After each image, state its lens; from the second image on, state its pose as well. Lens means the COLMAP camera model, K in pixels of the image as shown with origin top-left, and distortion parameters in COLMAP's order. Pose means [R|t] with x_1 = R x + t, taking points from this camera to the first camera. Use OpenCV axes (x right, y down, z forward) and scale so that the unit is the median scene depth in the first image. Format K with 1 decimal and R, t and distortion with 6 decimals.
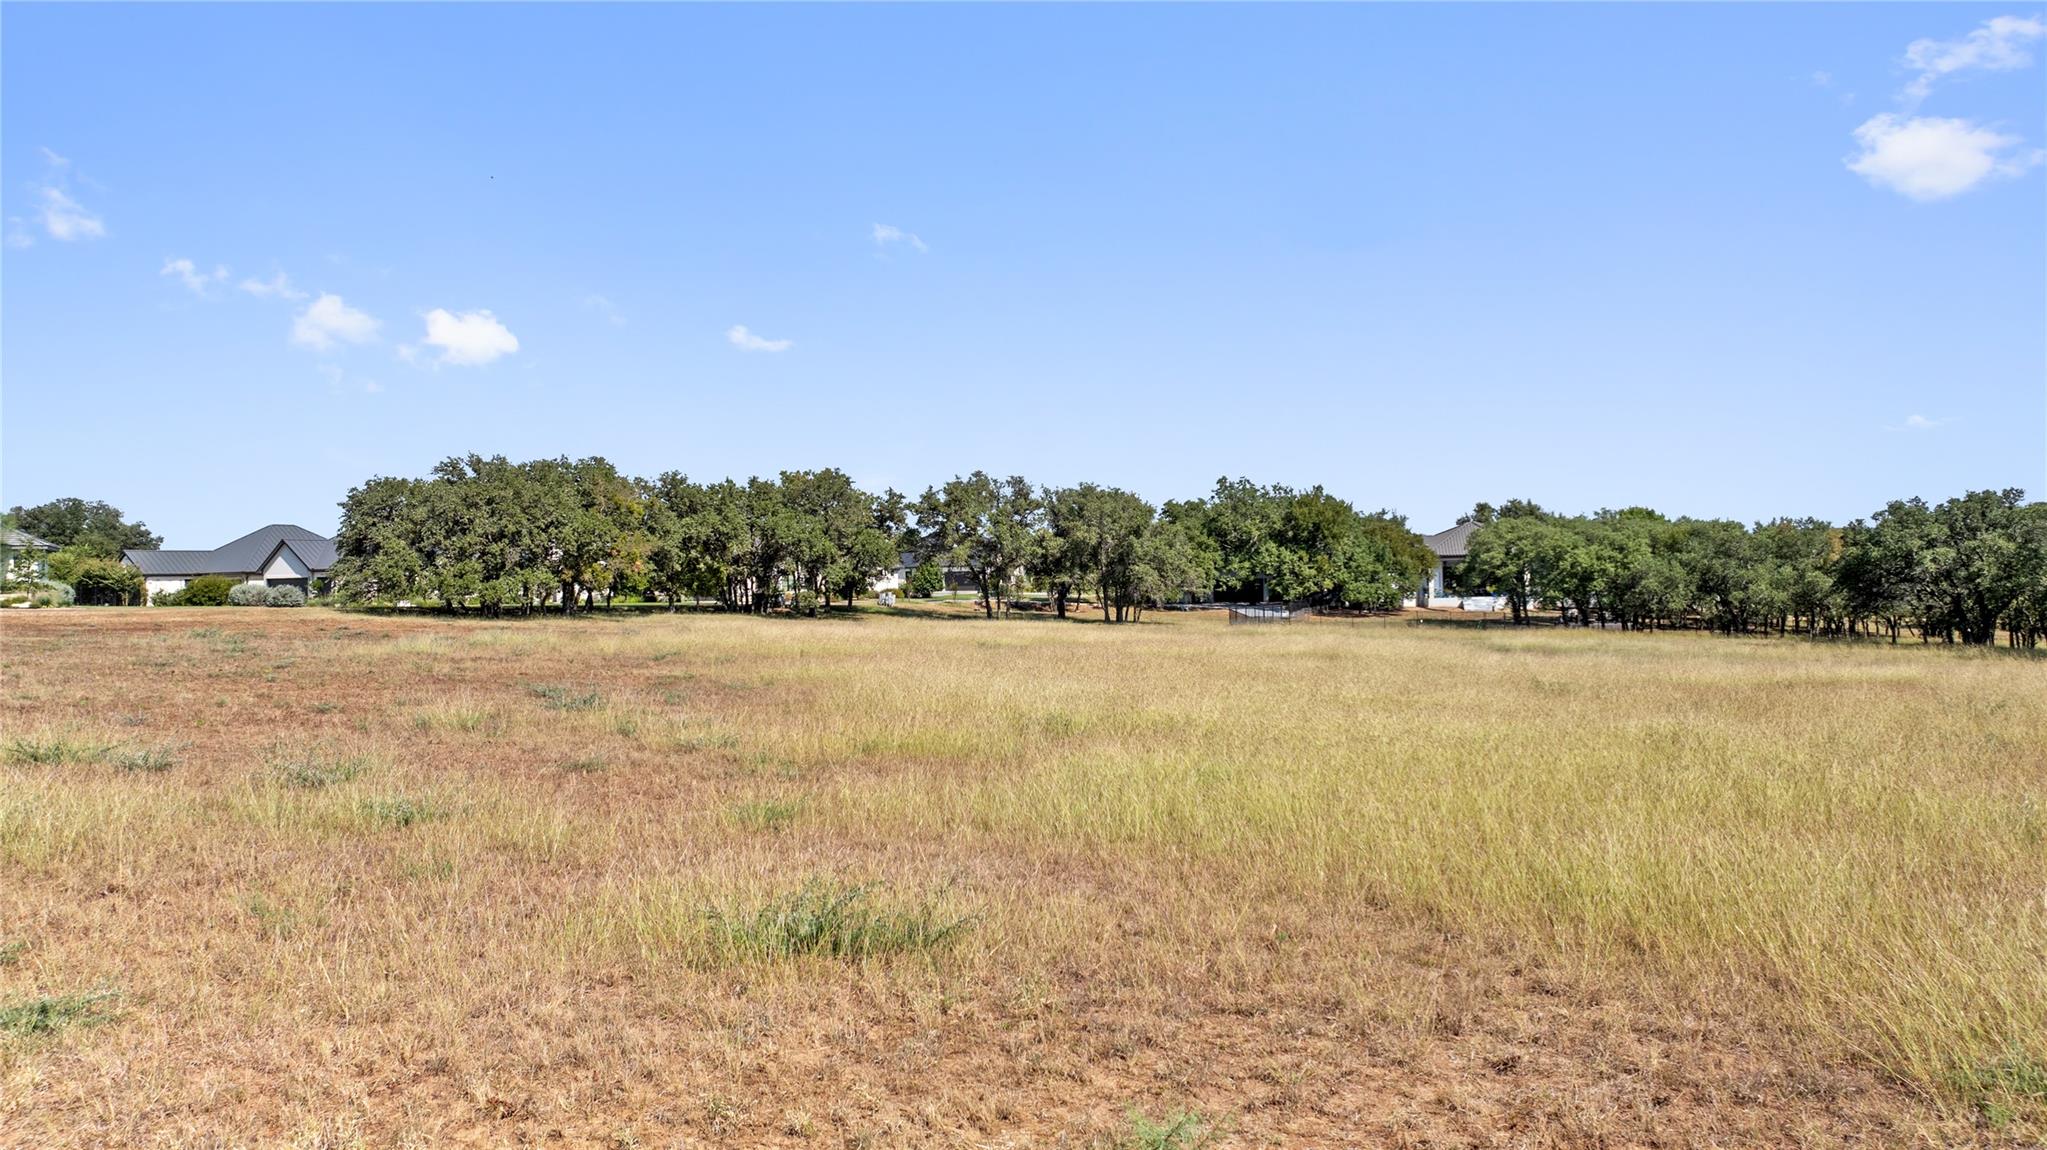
lens RADIAL K [[1494.6, 0, 1016.7], [0, 1494.6, 570.3], [0, 0, 1]] dist [-0.005859, -0.002788]
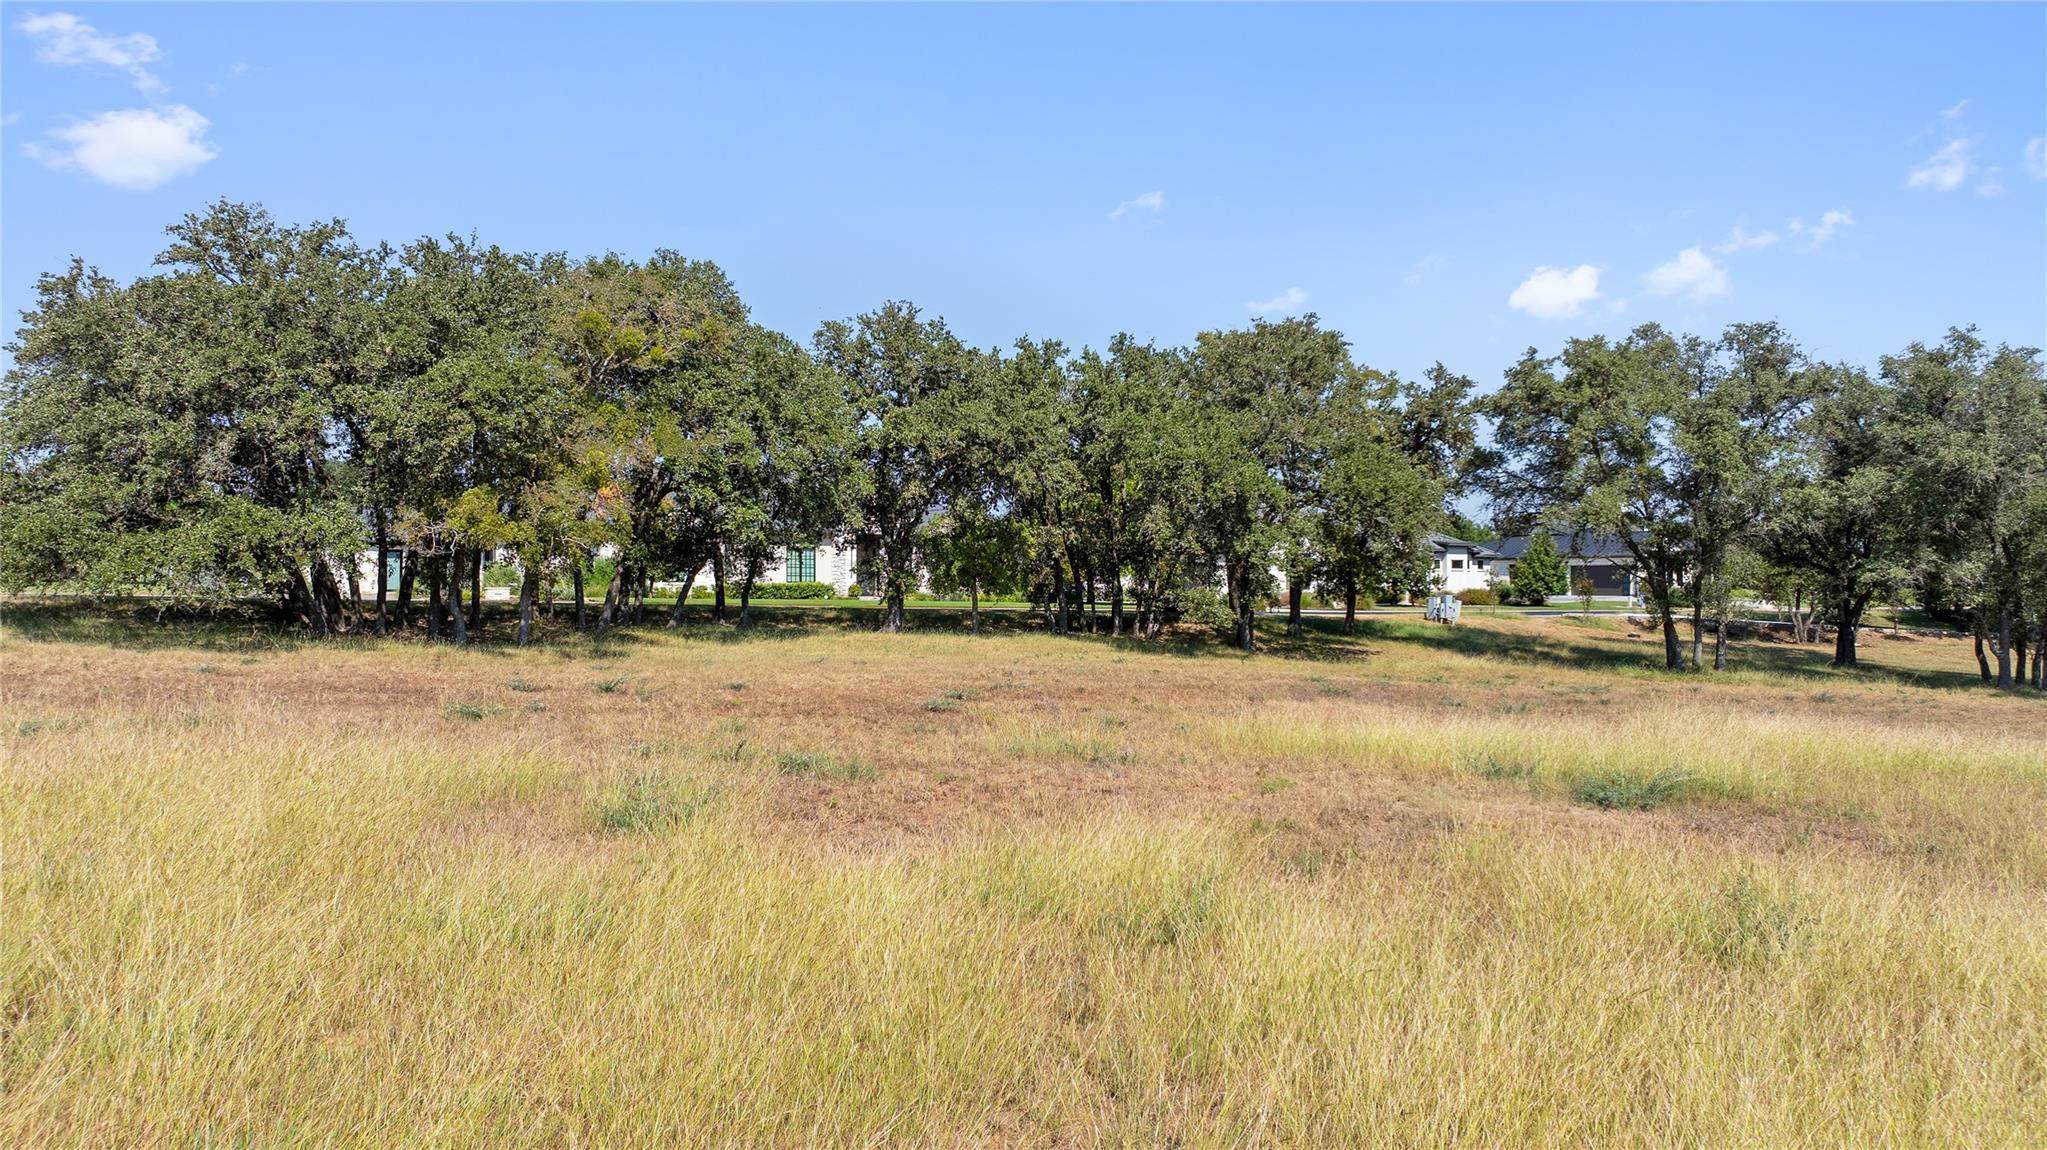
lens RADIAL K [[1494.6, 0, 1016.7], [0, 1494.6, 570.3], [0, 0, 1]] dist [-0.005859, -0.002788]
pose [[0.917450, 0.021011, -0.397296, -0.021495], [-0.020210, 0.999777, 0.006202, 0.006941], [0.397337, 0.002340, 0.917670, 0.545448]]
